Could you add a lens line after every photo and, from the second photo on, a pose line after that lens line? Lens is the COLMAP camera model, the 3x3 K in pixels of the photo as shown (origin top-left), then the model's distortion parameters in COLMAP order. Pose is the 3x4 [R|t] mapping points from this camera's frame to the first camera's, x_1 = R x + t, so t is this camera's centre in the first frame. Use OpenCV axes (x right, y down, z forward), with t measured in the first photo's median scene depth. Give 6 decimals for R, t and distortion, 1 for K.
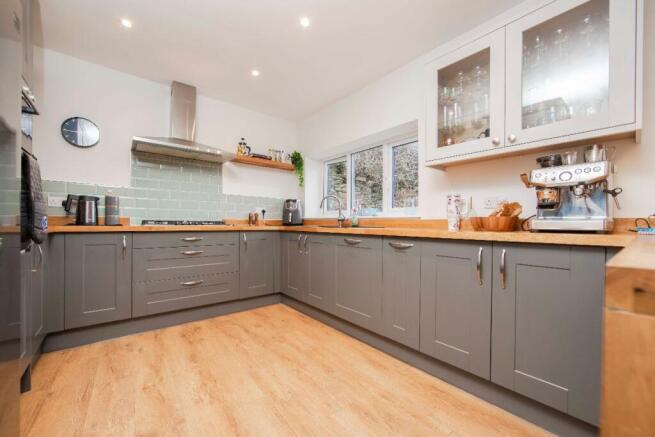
lens RADIAL K [[266.5, 0, 329.4], [0, 266.5, 221.1], [0, 0, 1]] dist [-0.001048, -0.001428]
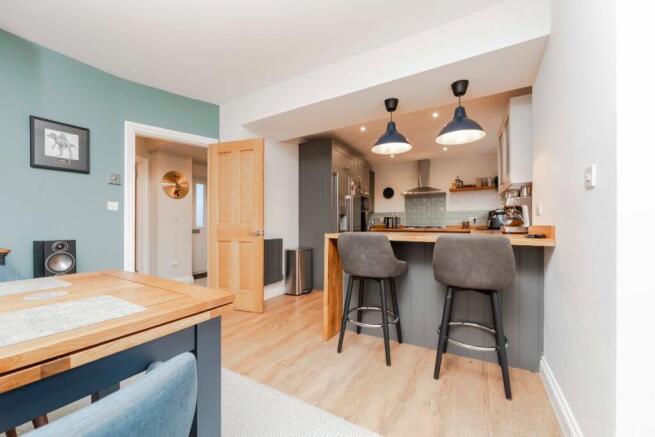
lens RADIAL K [[253.5, 0, 327.9], [0, 253.5, 225.1], [0, 0, 1]] dist [-0.001170, -0.000028]
pose [[0.350606, -0.008449, -0.936485, 0.883040], [0.005679, 0.999960, -0.006895, -0.000706], [0.936506, -0.002901, 0.350640, -0.333769]]
